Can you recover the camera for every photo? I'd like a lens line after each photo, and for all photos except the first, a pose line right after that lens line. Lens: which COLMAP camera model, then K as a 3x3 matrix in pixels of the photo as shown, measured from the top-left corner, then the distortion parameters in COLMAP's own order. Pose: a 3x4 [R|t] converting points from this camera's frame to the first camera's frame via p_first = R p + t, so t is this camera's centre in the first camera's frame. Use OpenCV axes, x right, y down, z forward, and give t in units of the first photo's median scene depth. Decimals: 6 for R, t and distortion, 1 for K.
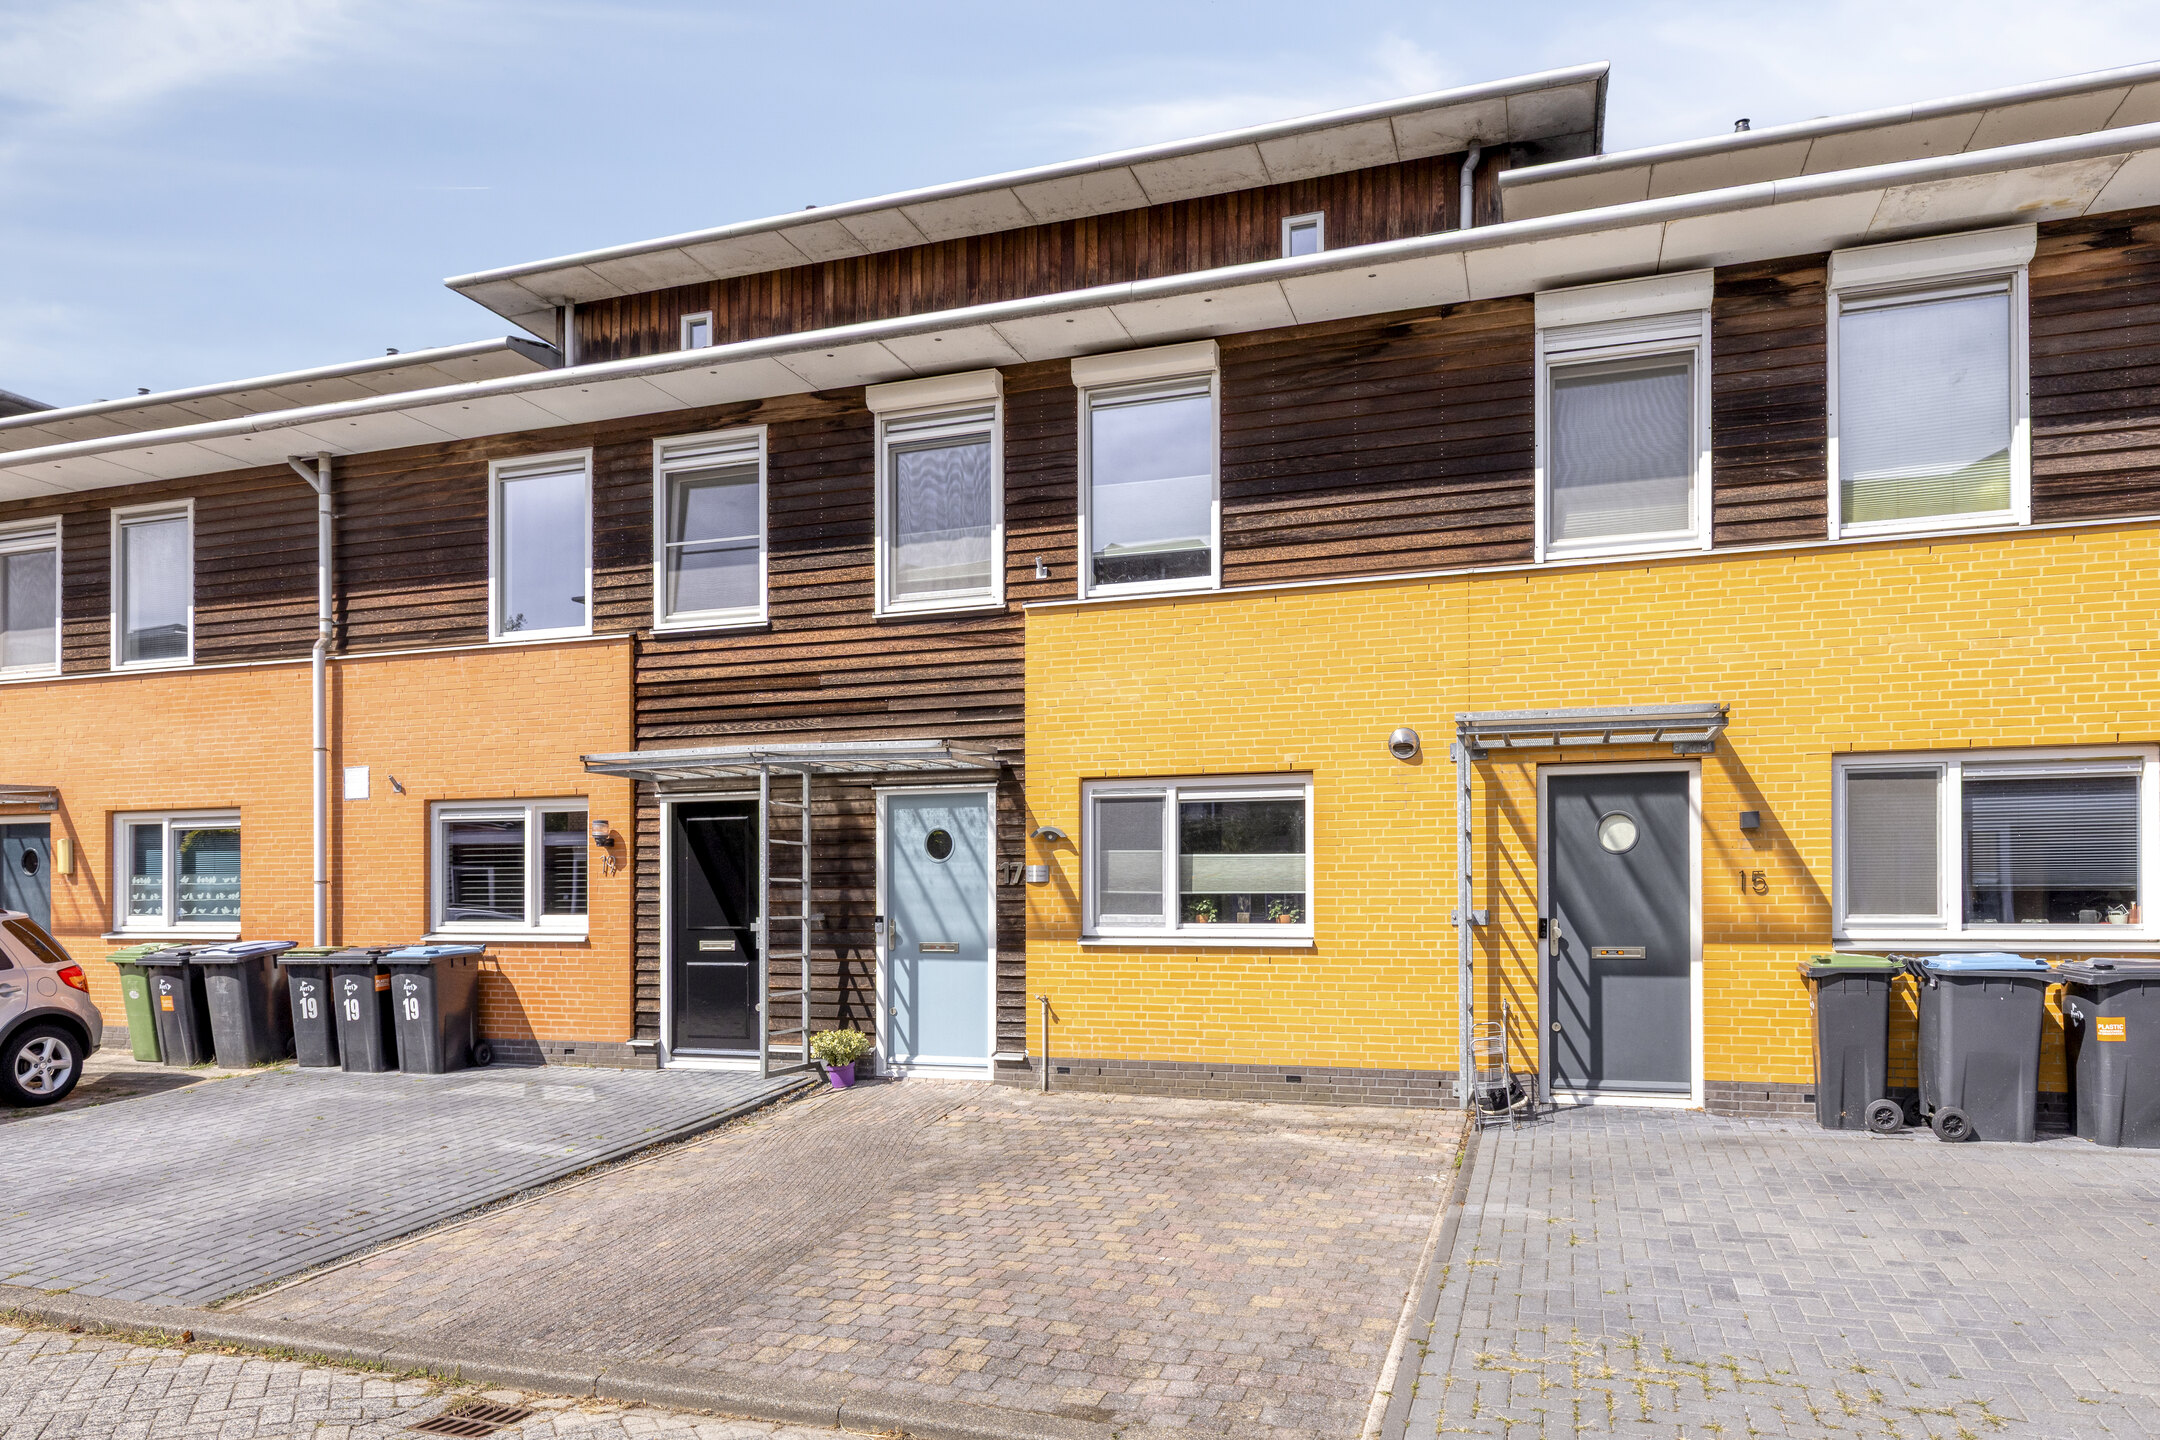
lens RADIAL K [[1383.9, 0, 1040.8], [0, 1383.9, 888.5], [0, 0, 1]] dist [0.004981, 0.000211]
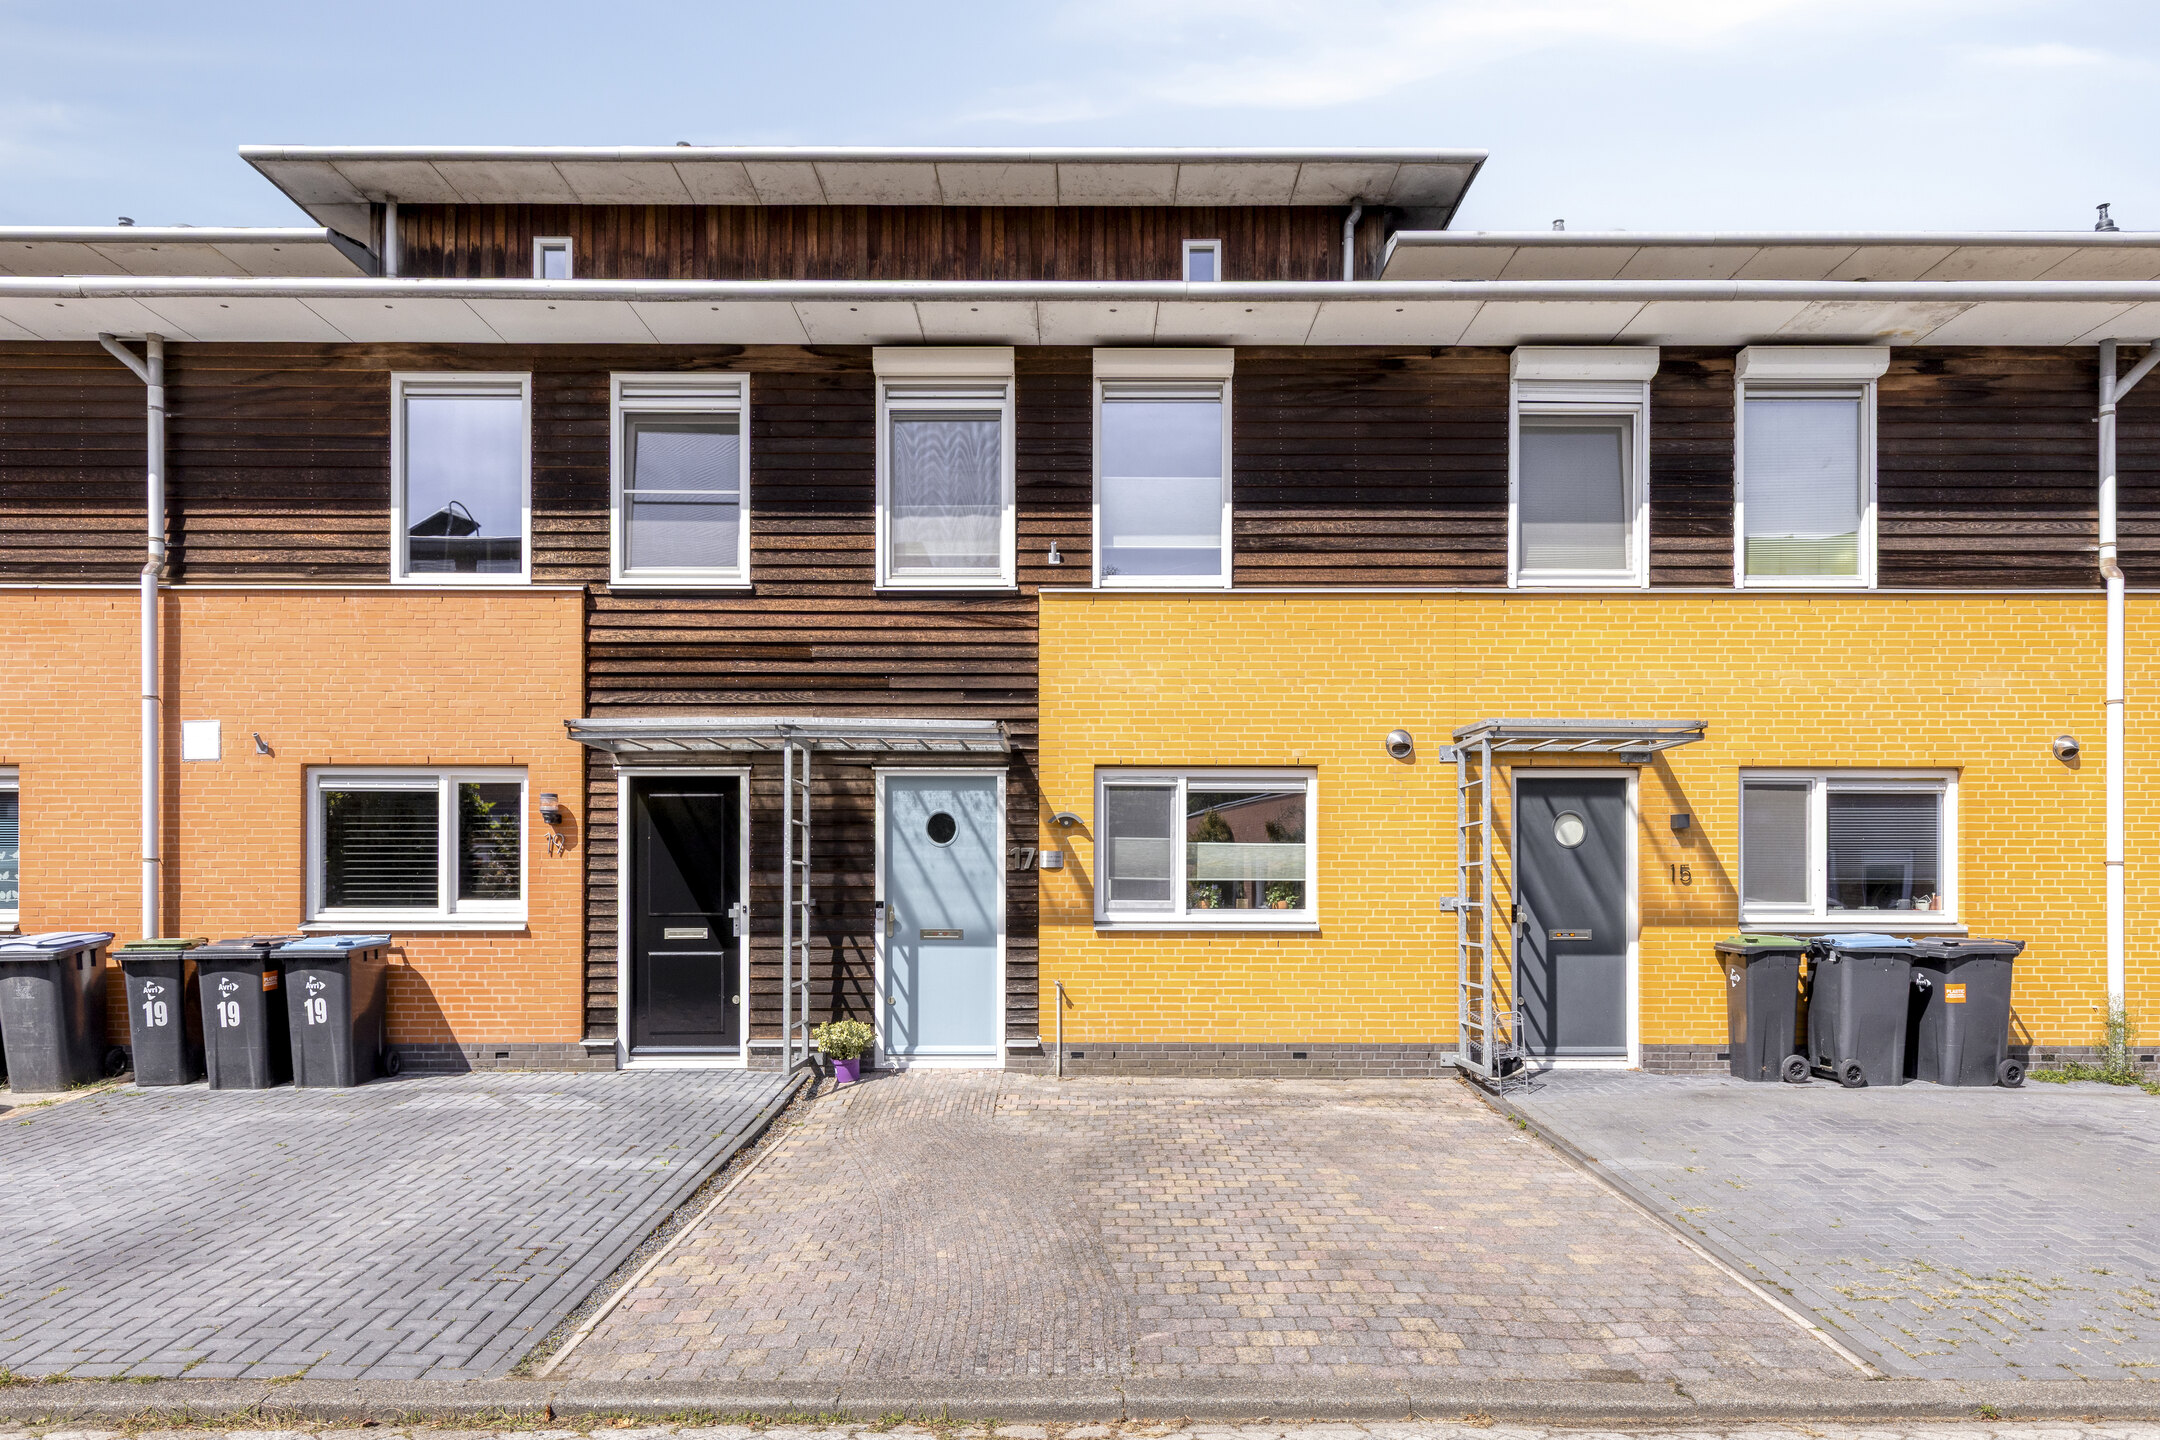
lens RADIAL K [[1337.0, 0, 1130.5], [0, 1337.0, 881.4], [0, 0, 1]] dist [0.009991, -0.004280]
pose [[0.945296, 0.007161, 0.326135, -0.269228], [-0.007769, 0.999970, 0.000564, 0.004149], [-0.326121, -0.003067, 0.945323, 0.070964]]
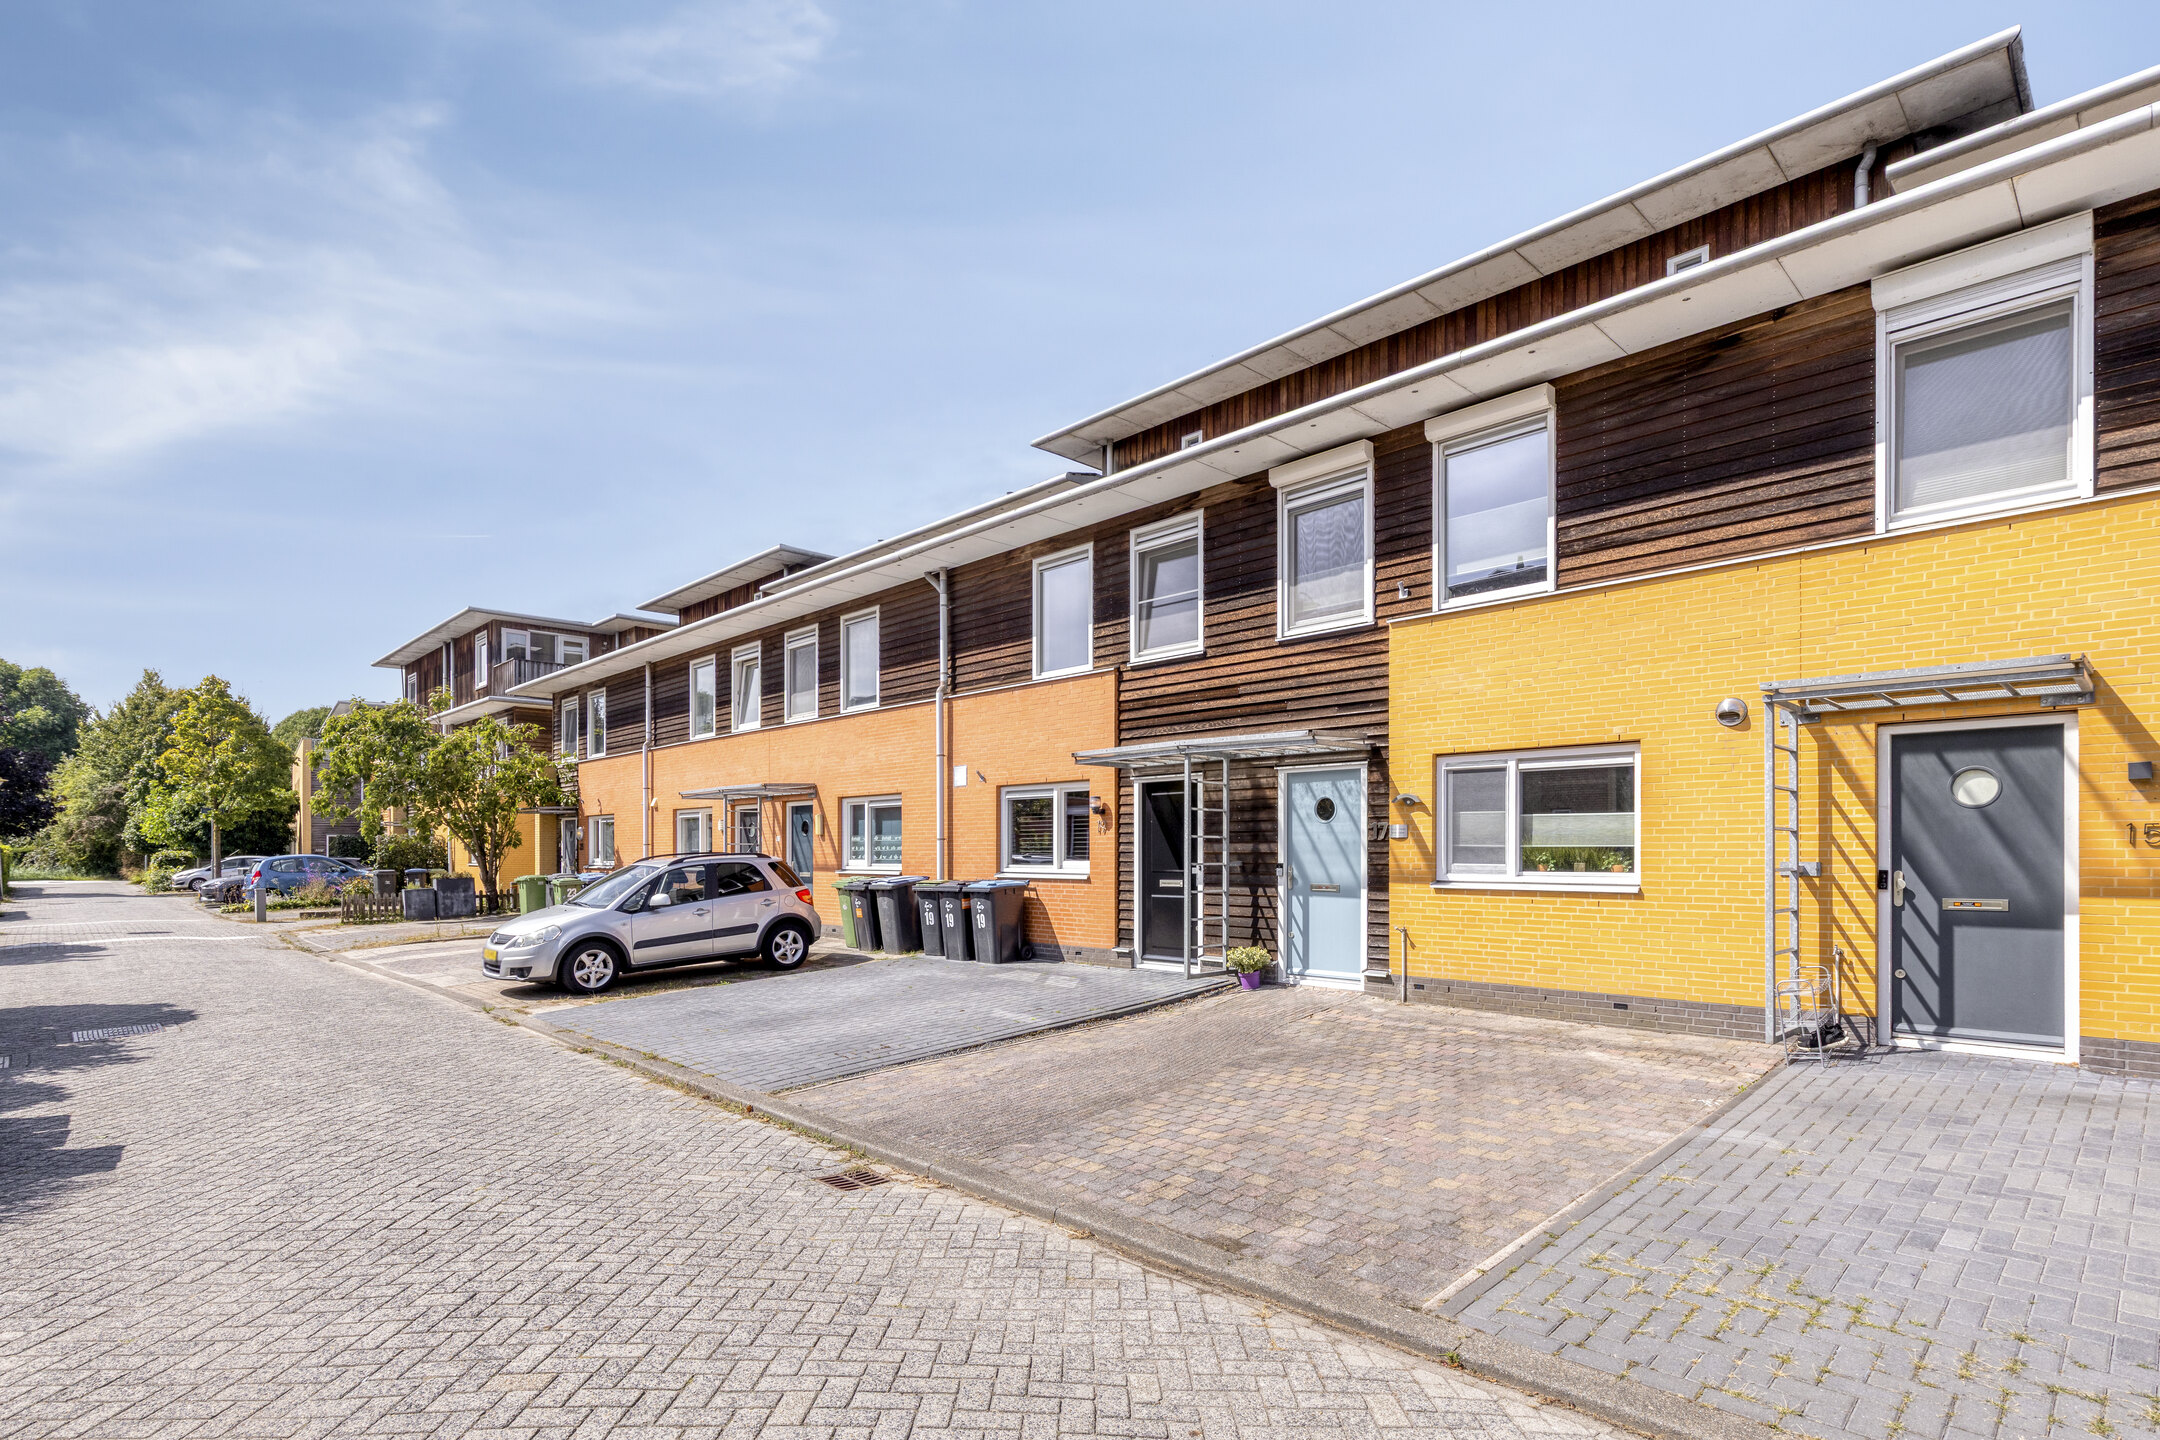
lens RADIAL K [[1008.7, 0, 1061.3], [0, 1008.7, 851.3], [0, 0, 1]] dist [-0.000013, -0.000834]
pose [[0.896967, 0.002032, -0.442094, 0.132551], [0.001977, 0.999961, 0.008606, -0.000832], [0.442094, -0.008593, 0.896928, 0.031471]]
